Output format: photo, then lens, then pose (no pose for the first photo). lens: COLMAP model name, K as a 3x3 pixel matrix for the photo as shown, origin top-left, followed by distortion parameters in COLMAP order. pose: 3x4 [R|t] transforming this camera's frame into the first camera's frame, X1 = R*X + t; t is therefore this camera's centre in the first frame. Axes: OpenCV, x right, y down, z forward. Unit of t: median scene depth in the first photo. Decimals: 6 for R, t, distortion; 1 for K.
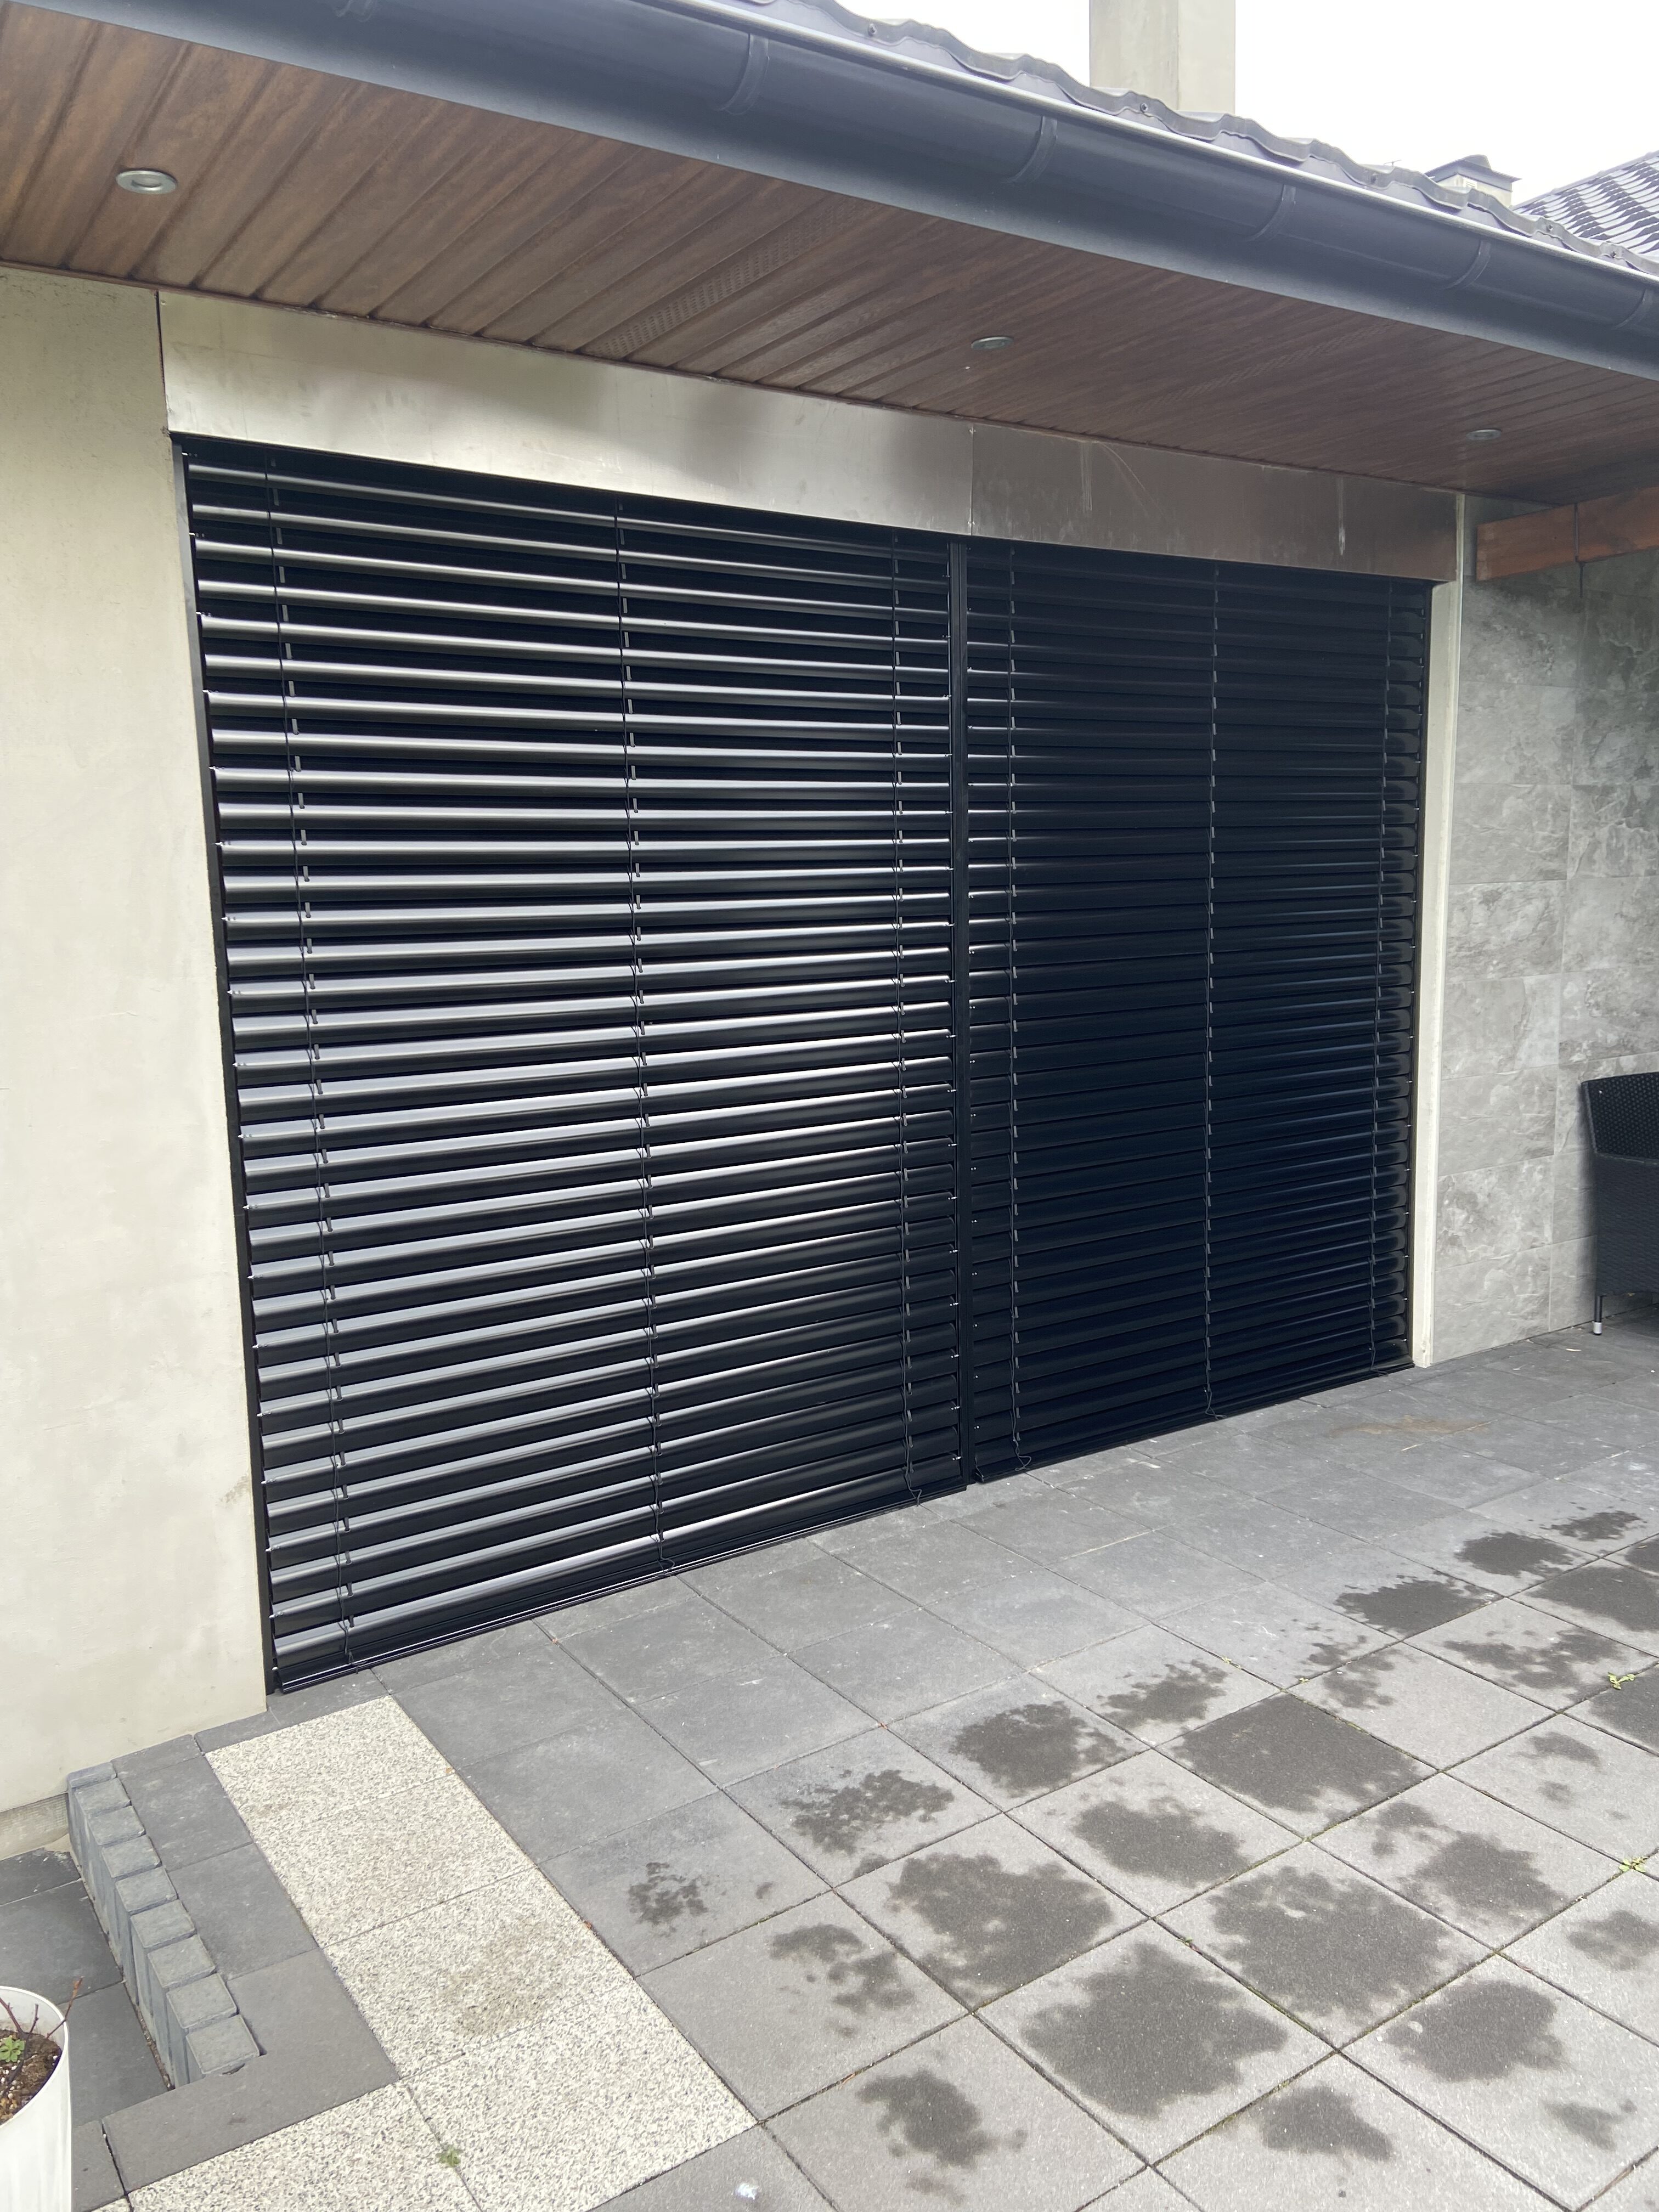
lens RADIAL K [[1683.8, 0, 829.5], [0, 1683.8, 1106.0], [0, 0, 1]] dist [0.059486, -0.004768]
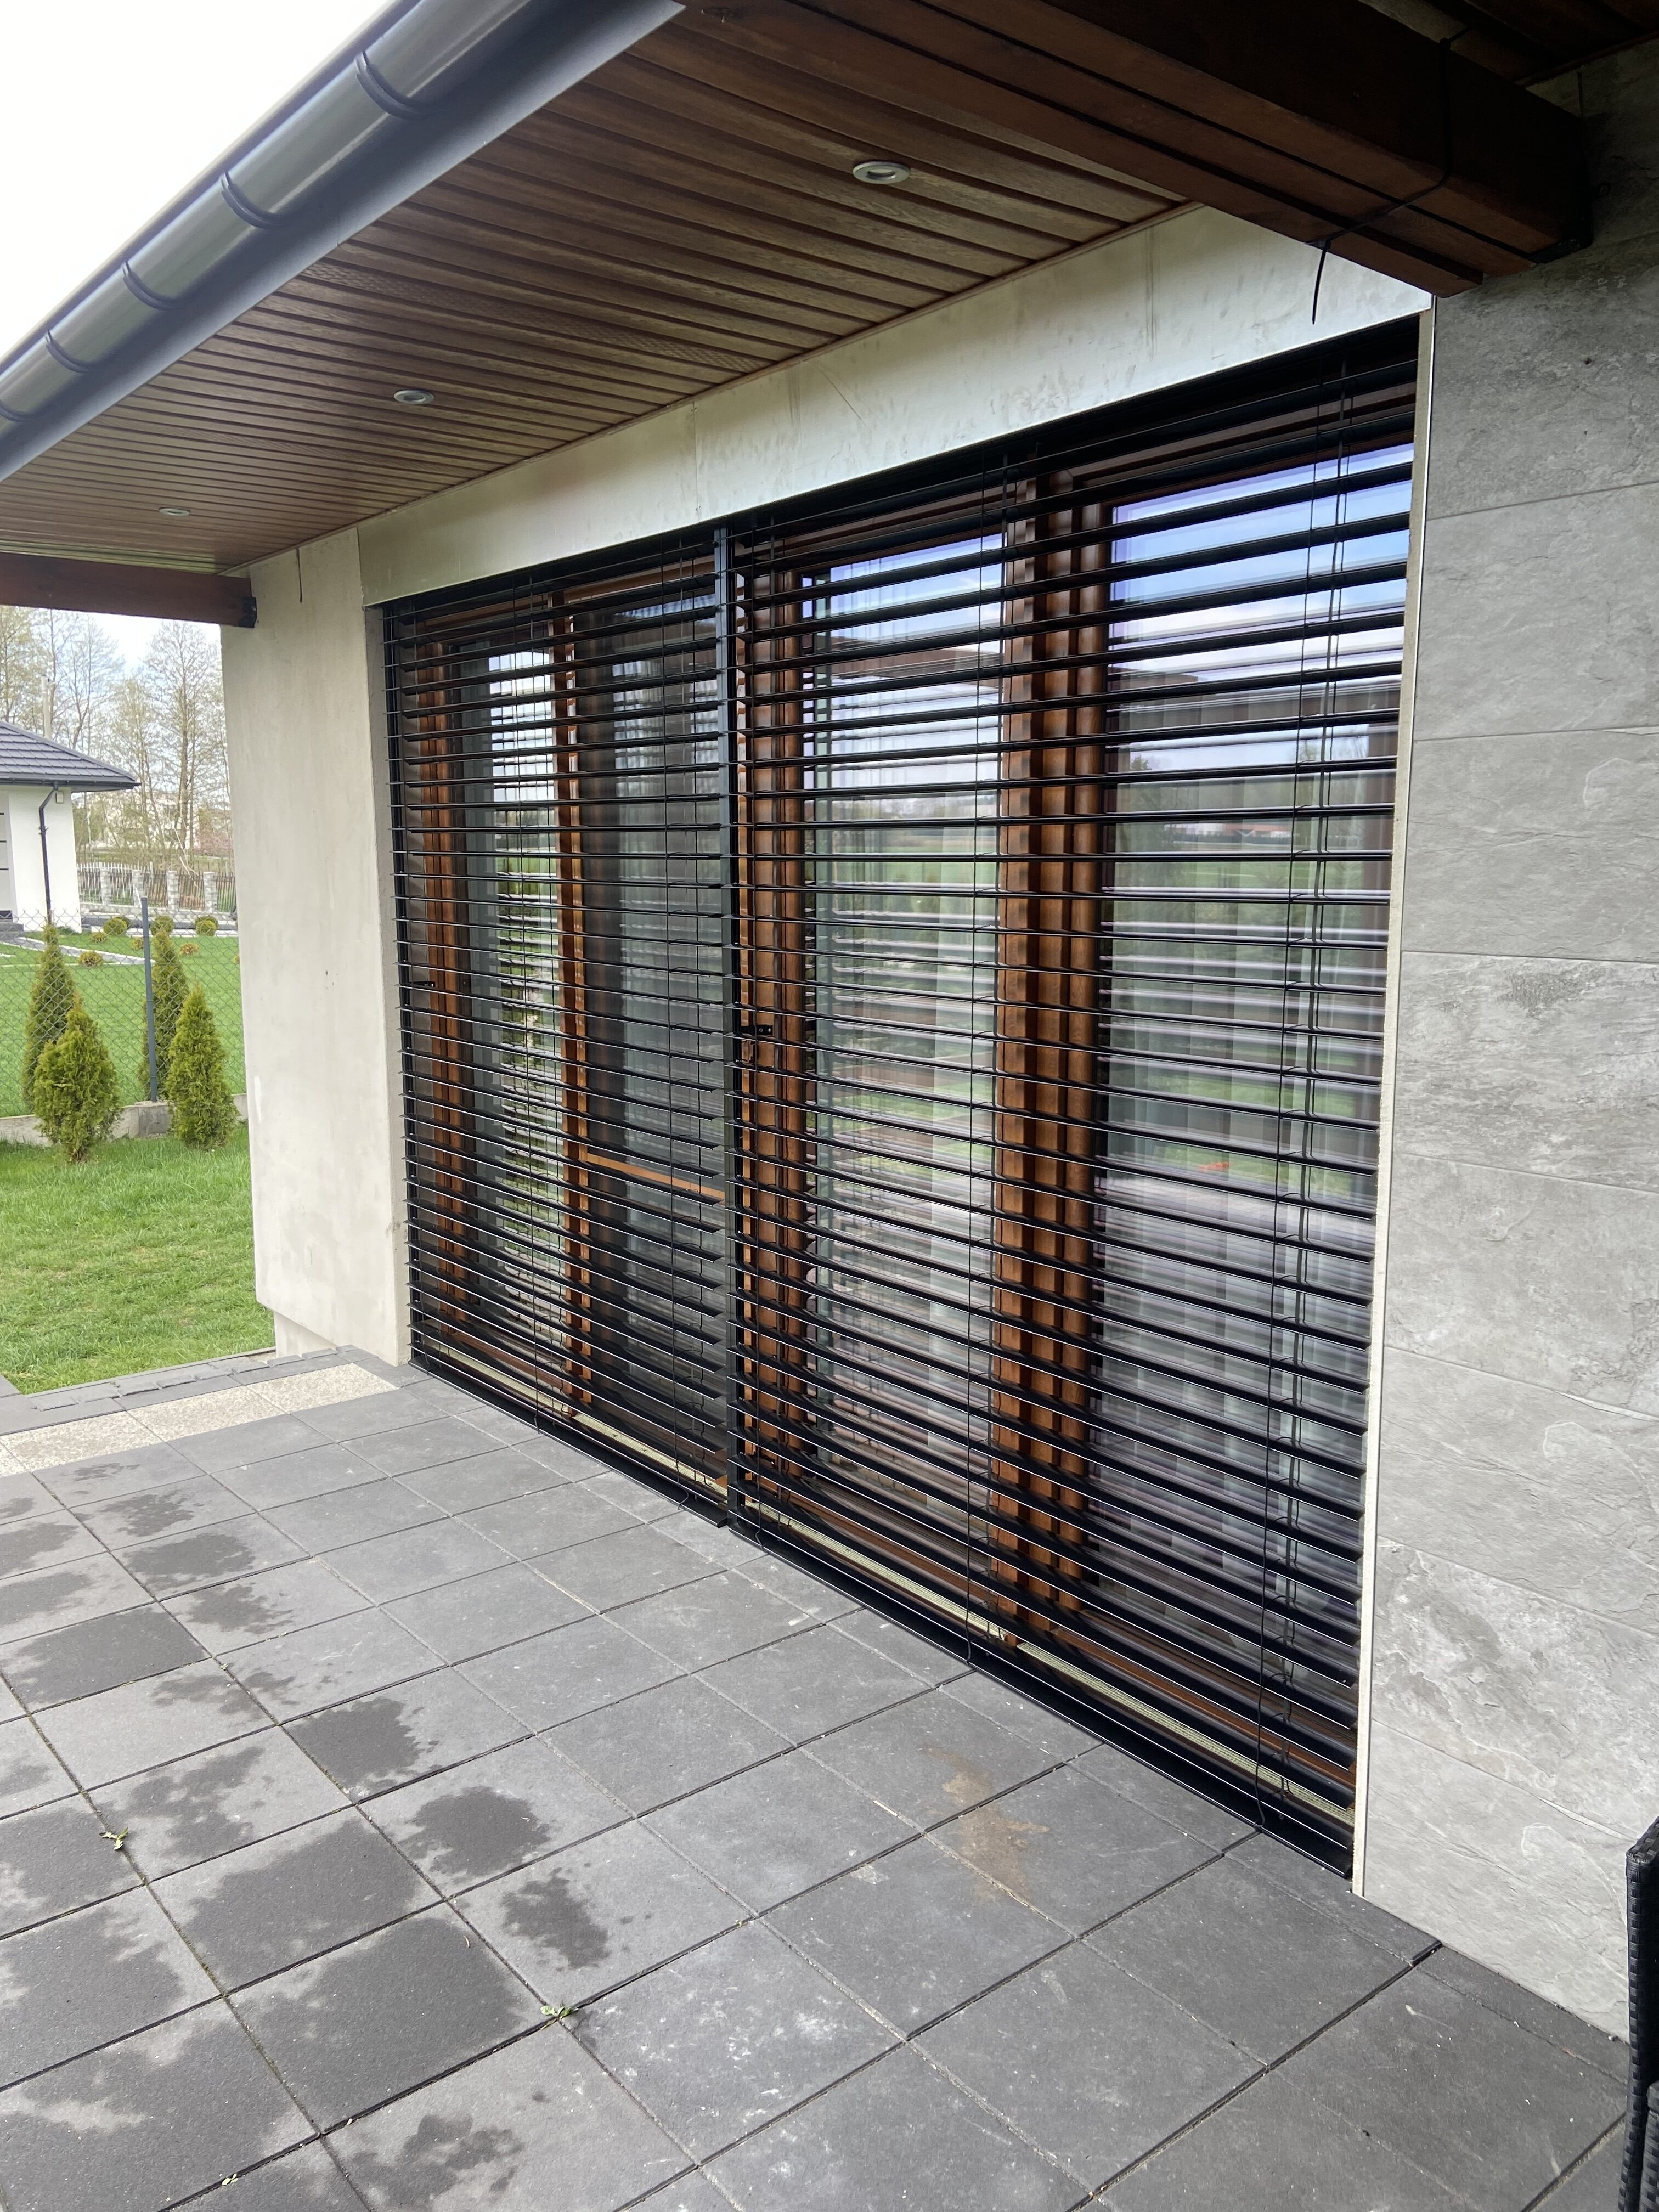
lens RADIAL K [[1683.8, 0, 829.5], [0, 1683.8, 1106.0], [0, 0, 1]] dist [0.059486, -0.004768]
pose [[0.080010, 0.173326, -0.981609, 1.118579], [-0.139313, 0.977045, 0.161165, -0.190833], [0.987011, 0.123856, 0.102320, 1.068385]]
